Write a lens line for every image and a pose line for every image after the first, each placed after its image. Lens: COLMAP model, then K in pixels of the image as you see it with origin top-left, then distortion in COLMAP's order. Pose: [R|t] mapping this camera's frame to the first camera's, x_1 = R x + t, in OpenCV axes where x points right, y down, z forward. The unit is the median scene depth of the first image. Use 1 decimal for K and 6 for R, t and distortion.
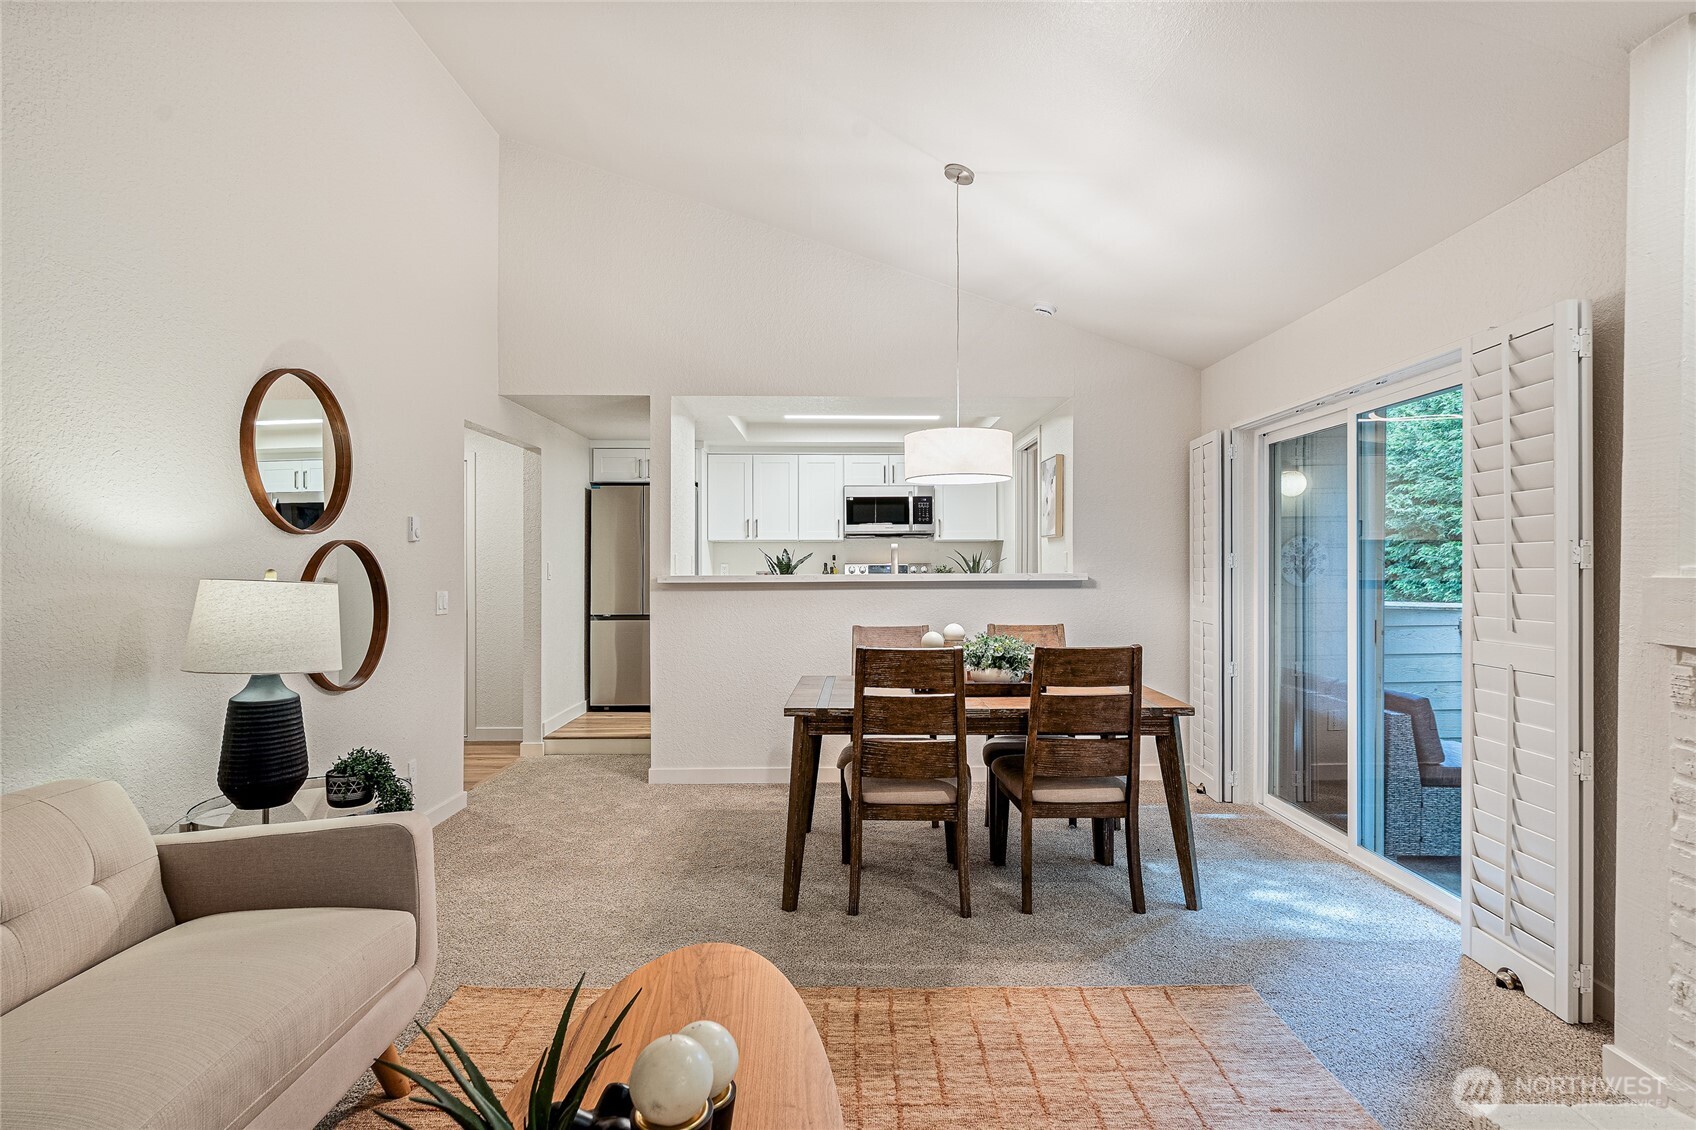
lens RADIAL K [[872.7, 0, 855.8], [0, 872.7, 563.2], [0, 0, 1]] dist [-0.001903, 0.000652]
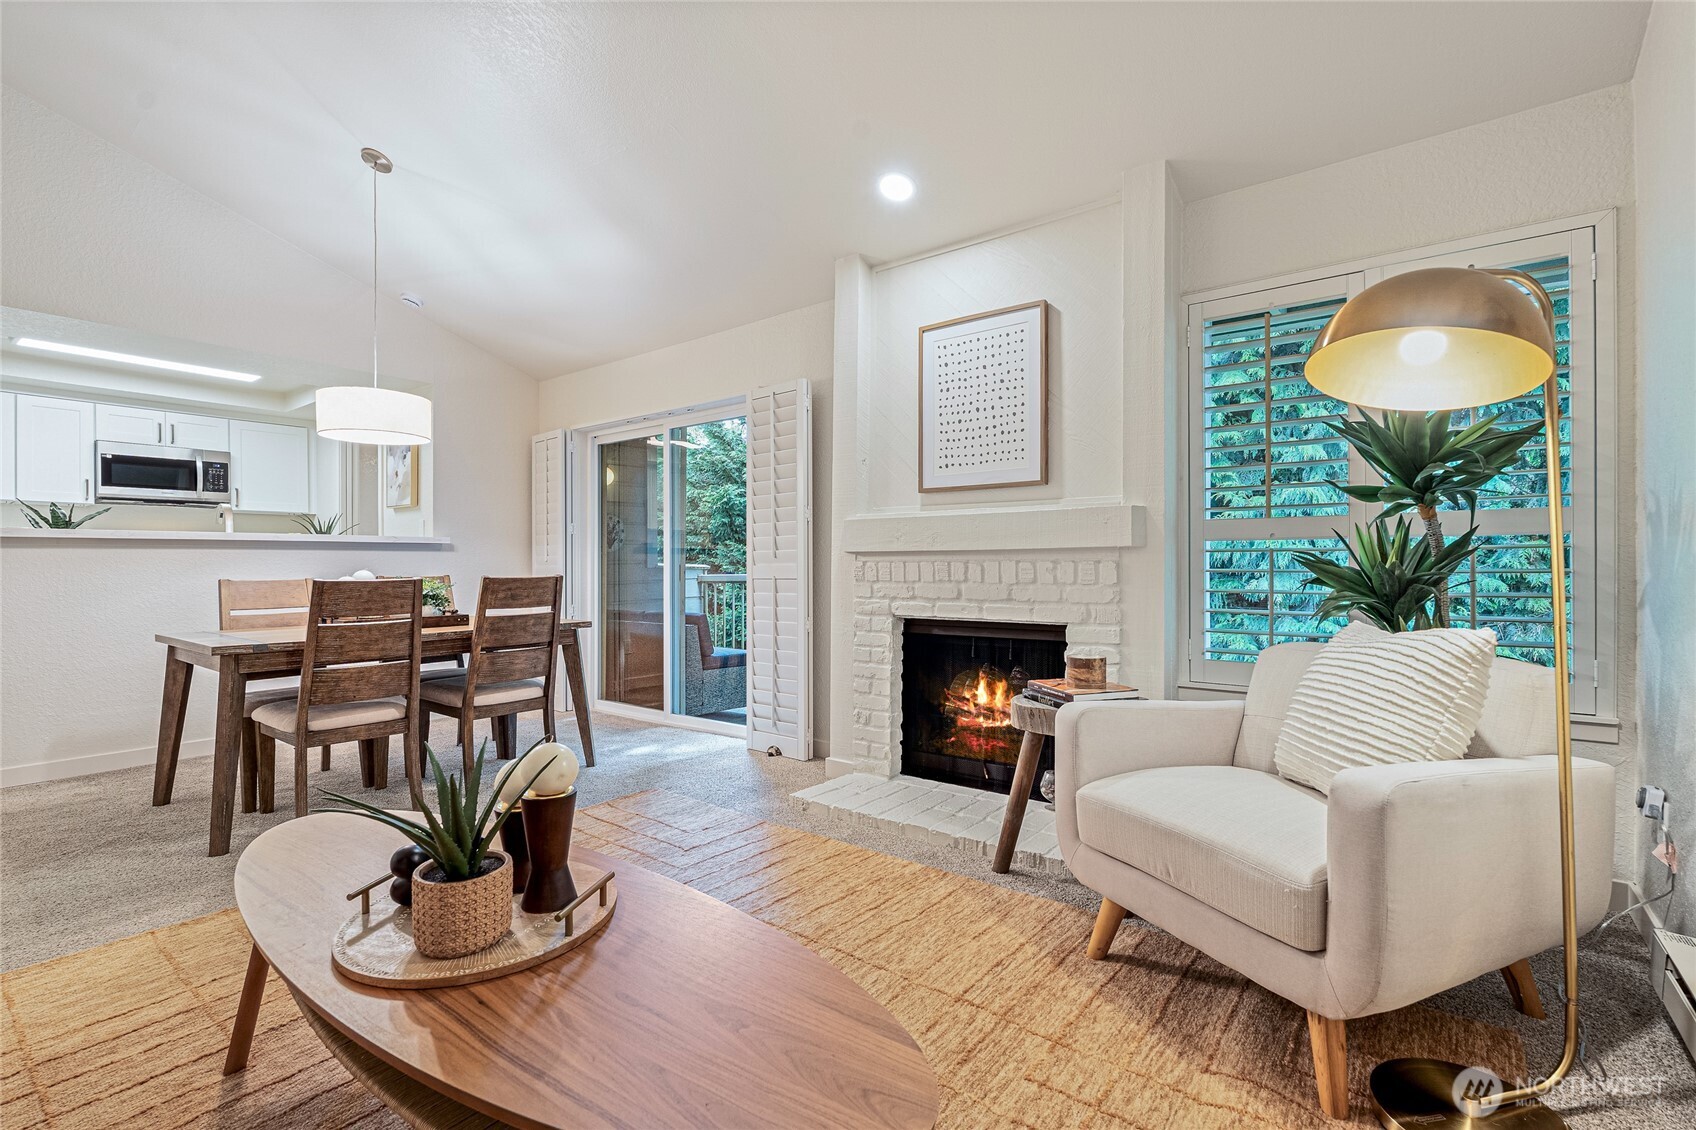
lens RADIAL K [[759.3, 0, 861.1], [0, 759.3, 563.0], [0, 0, 1]] dist [-0.006585, 0.000414]
pose [[0.613034, 0.000546, 0.790056, -0.210636], [0.002491, 0.999993, -0.002624, 0.053250], [-0.790053, 0.003576, 0.613029, -0.055861]]
